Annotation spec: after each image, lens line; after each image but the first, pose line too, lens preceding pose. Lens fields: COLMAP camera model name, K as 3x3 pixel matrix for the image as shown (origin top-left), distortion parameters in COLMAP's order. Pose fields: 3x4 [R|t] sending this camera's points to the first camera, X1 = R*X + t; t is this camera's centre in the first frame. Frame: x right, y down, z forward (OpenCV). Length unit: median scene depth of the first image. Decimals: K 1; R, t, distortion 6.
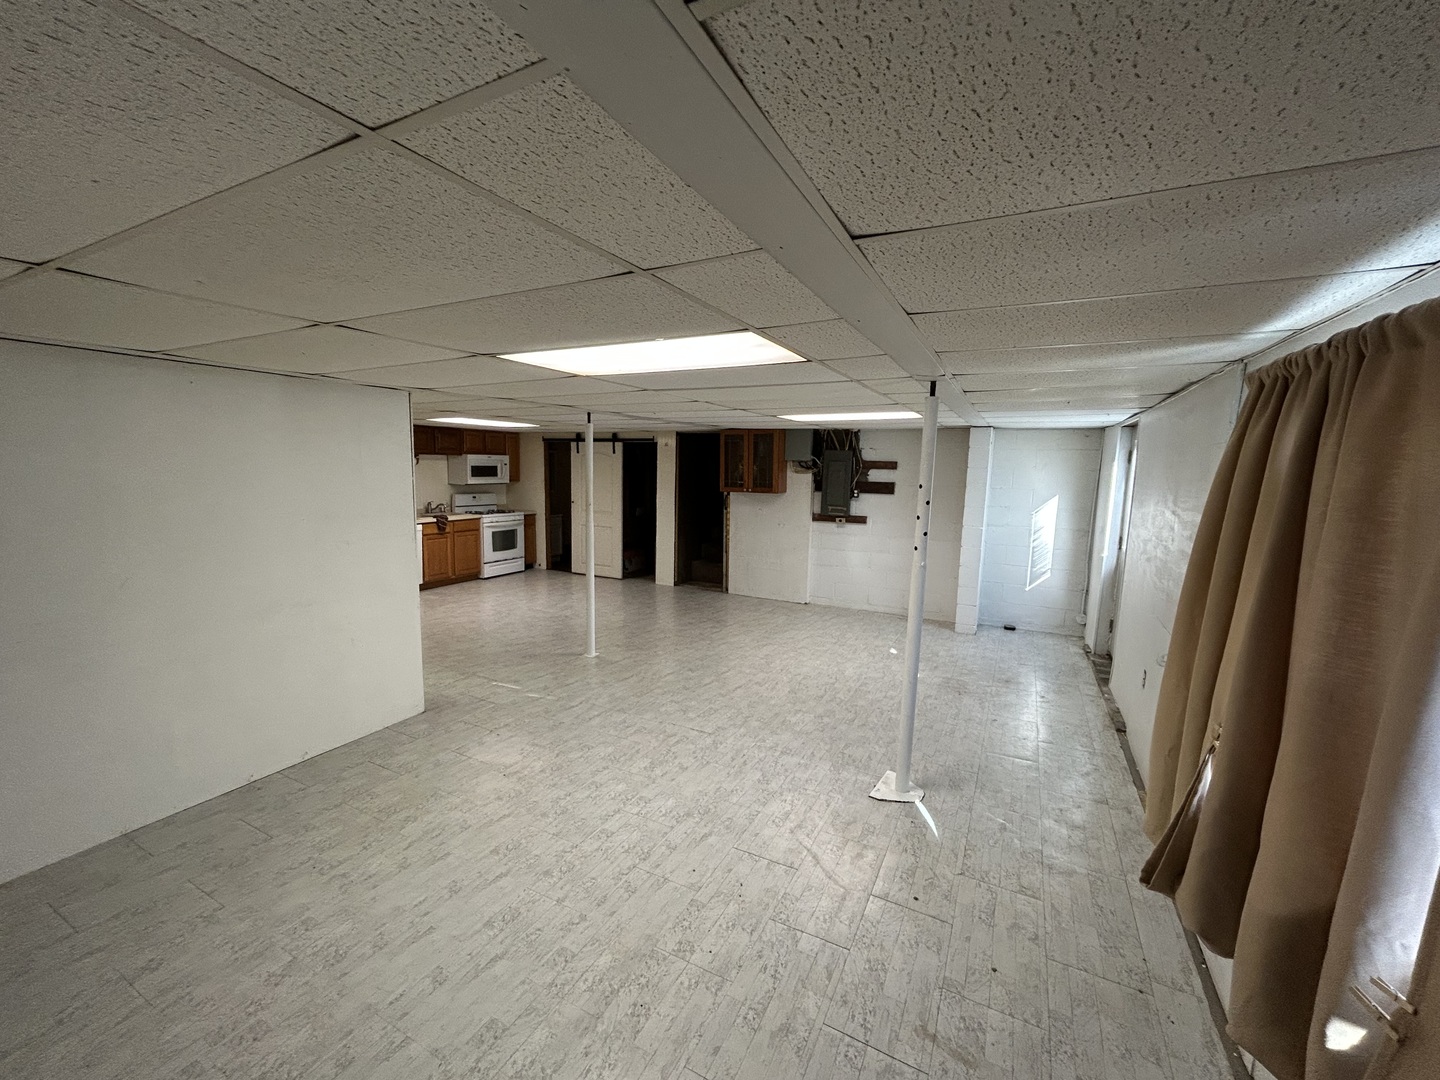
lens RADIAL K [[585.6, 0, 718.3], [0, 585.6, 537.7], [0, 0, 1]] dist [-0.001447, -0.000381]
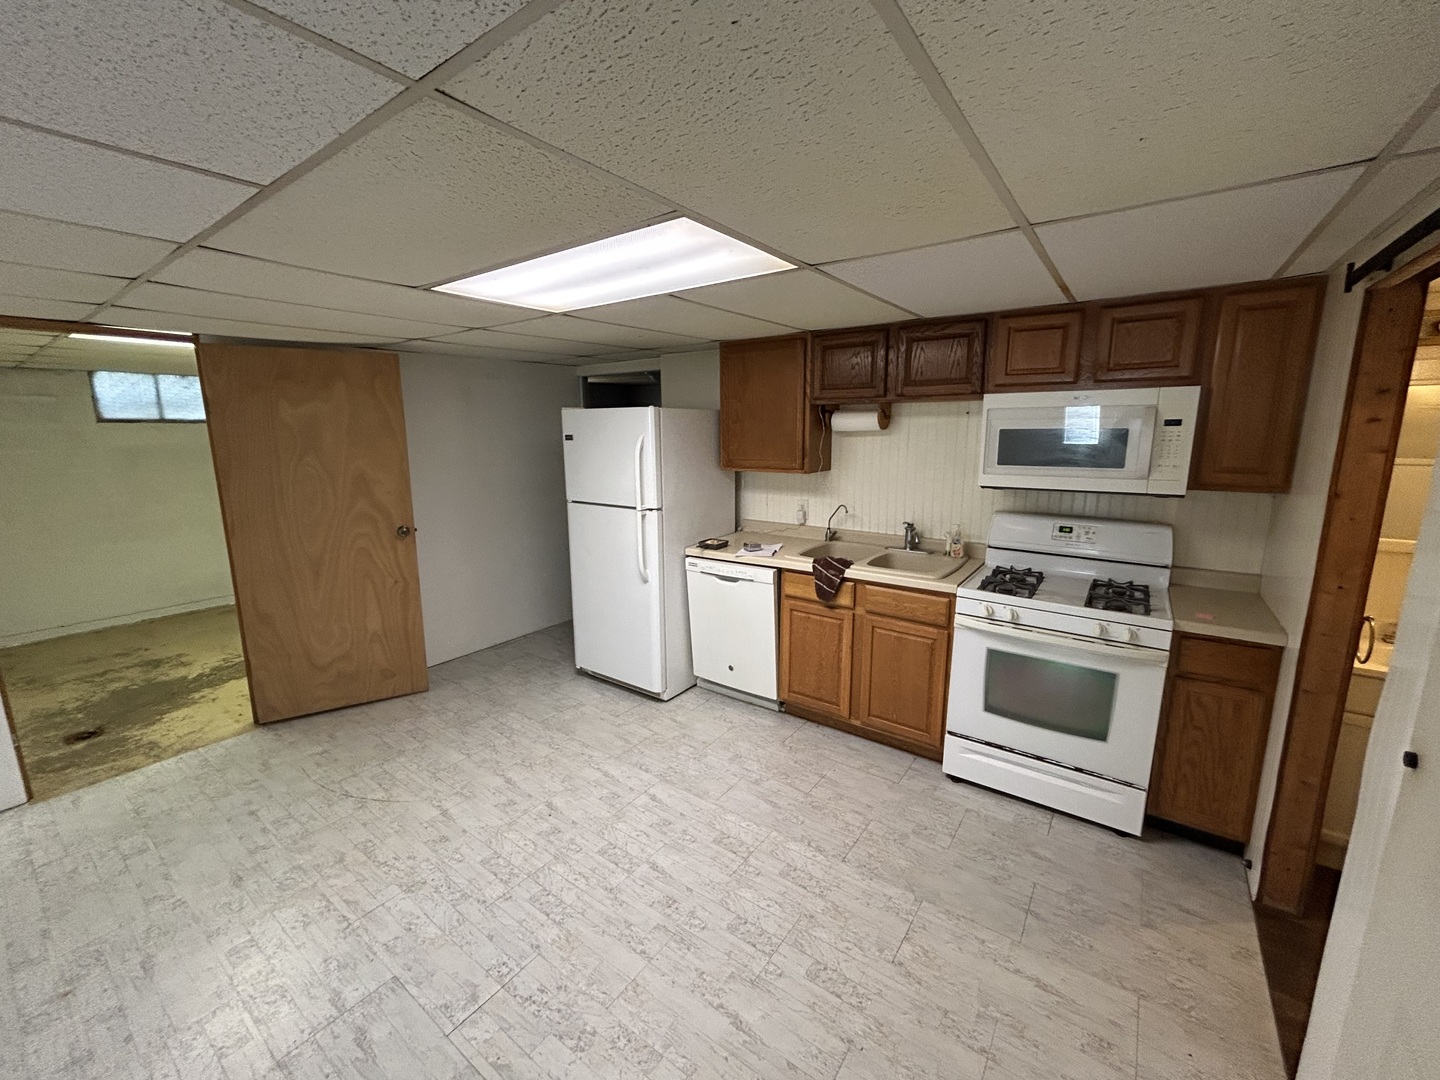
lens RADIAL K [[585.6, 0, 718.3], [0, 585.6, 537.7], [0, 0, 1]] dist [-0.001447, -0.000381]
pose [[-0.152957, 0.167293, -0.973970, -0.117647], [-0.115873, 0.975733, 0.185793, -0.158458], [0.981416, 0.141275, -0.129860, 1.330705]]
